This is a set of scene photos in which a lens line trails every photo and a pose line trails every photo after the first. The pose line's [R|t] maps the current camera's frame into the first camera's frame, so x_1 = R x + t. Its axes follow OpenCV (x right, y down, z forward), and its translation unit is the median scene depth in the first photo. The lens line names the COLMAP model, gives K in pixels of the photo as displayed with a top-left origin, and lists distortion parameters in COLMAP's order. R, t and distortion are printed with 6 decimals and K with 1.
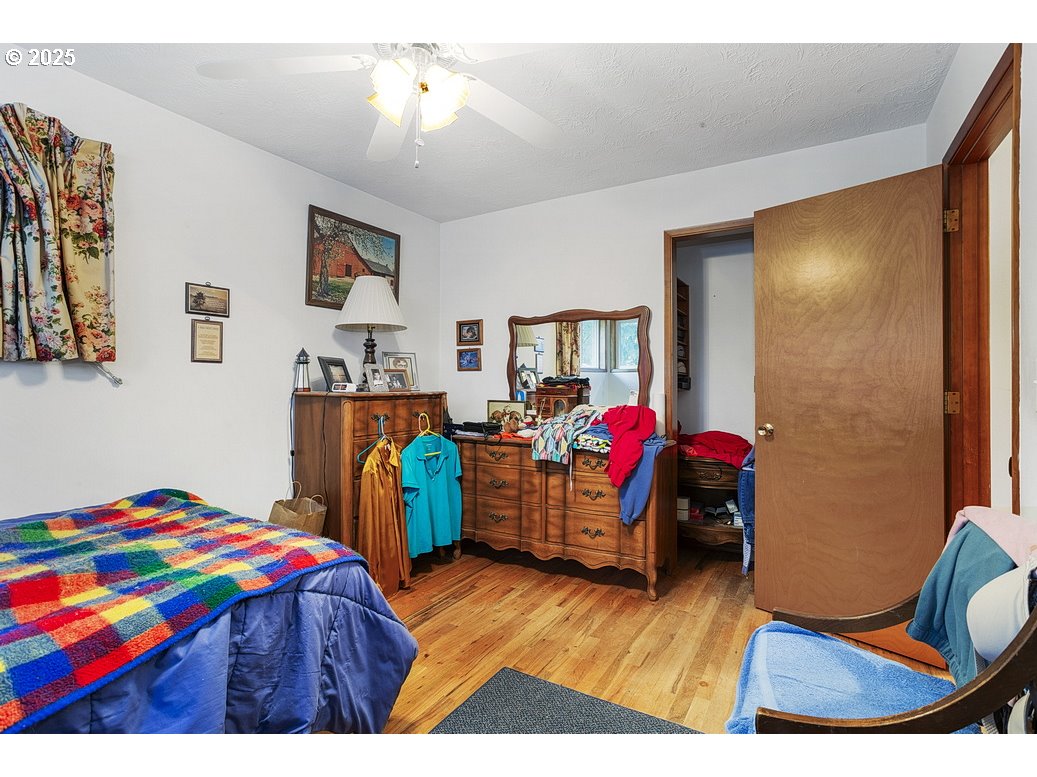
lens RADIAL K [[512.3, 0, 521.1], [0, 512.3, 387.3], [0, 0, 1]] dist [-0.030657, 0.018265]
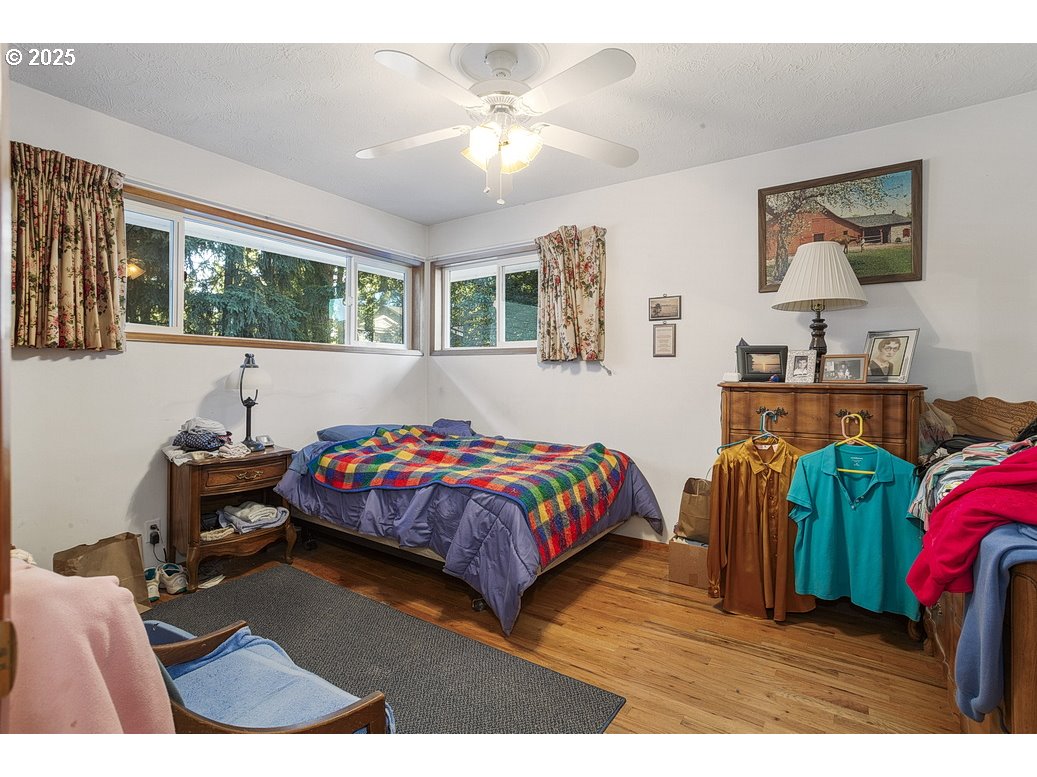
lens RADIAL K [[512.3, 0, 521.9], [0, 512.3, 381.0], [0, 0, 1]] dist [-0.030657, 0.018265]
pose [[-0.056830, 0.011242, -0.998321, 0.588511], [-0.010554, 0.999874, 0.011860, 0.000400], [0.998328, 0.011210, -0.056704, 0.609585]]
